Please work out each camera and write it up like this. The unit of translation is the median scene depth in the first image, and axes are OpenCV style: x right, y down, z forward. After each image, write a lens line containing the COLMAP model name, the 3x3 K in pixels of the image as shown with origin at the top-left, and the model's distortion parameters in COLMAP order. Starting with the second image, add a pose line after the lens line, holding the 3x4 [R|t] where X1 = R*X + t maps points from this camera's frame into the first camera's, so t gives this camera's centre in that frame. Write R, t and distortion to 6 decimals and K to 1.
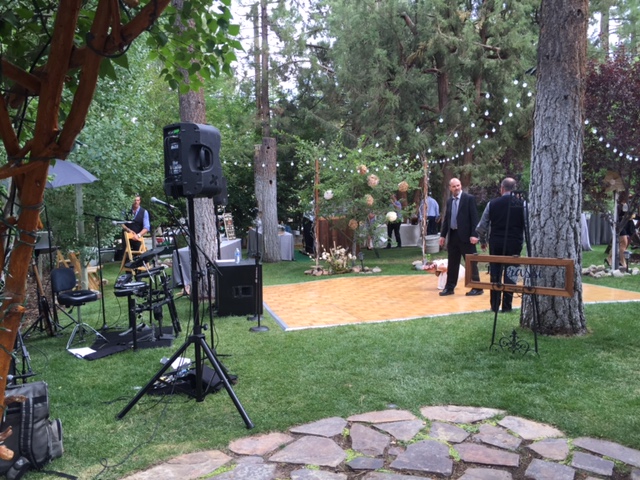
lens RADIAL K [[539.2, 0, 318.4], [0, 539.2, 240.1], [0, 0, 1]] dist [0.007154, -0.001651]
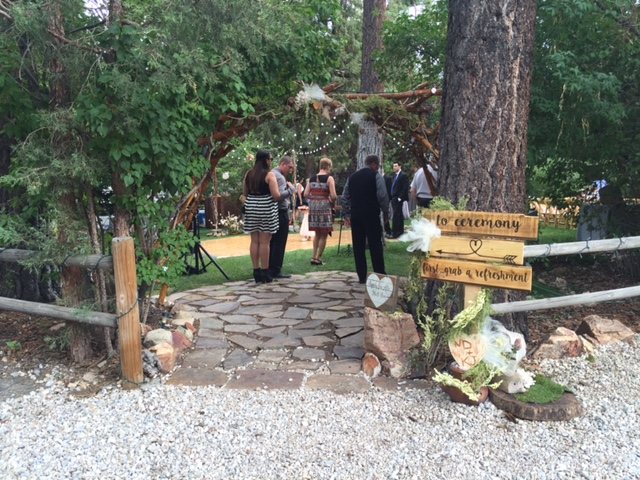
lens RADIAL K [[539.2, 0, 320.6], [0, 539.2, 240.6], [0, 0, 1]] dist [0.007154, -0.001651]
pose [[0.965000, -0.022635, 0.261271, -0.104105], [0.016402, 0.999527, 0.026011, 0.044944], [-0.261736, -0.020815, 0.964915, -0.360565]]
